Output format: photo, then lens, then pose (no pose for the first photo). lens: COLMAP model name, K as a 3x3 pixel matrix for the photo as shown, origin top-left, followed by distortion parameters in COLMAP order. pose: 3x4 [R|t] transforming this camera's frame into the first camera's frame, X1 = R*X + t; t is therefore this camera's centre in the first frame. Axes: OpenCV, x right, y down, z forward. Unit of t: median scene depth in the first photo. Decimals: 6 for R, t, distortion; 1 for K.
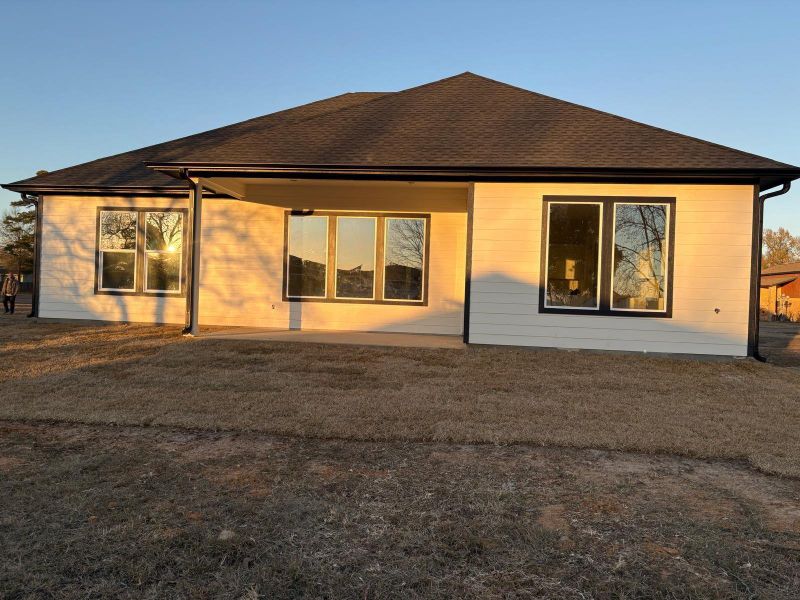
lens RADIAL K [[618.9, 0, 398.3], [0, 618.9, 281.6], [0, 0, 1]] dist [0.025901, 0.003435]
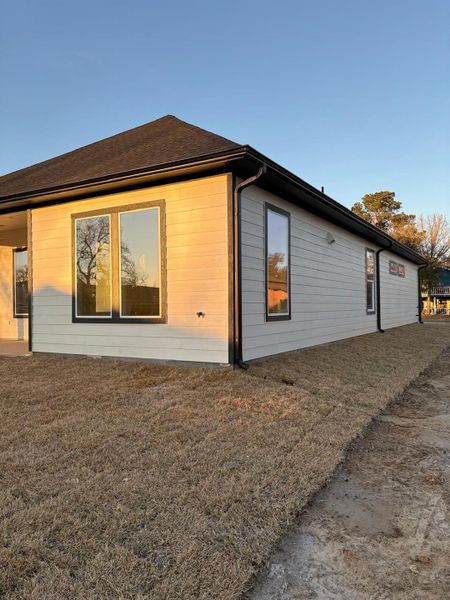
lens RADIAL K [[464.2, 0, 225.0], [0, 464.2, 300.0], [0, 0, 1]] dist [0.025901, 0.003435]
pose [[0.913599, -0.047874, -0.403788, 0.798718], [0.046794, 0.998826, -0.012550, 0.033570], [0.403915, -0.007429, 0.914766, 0.365666]]
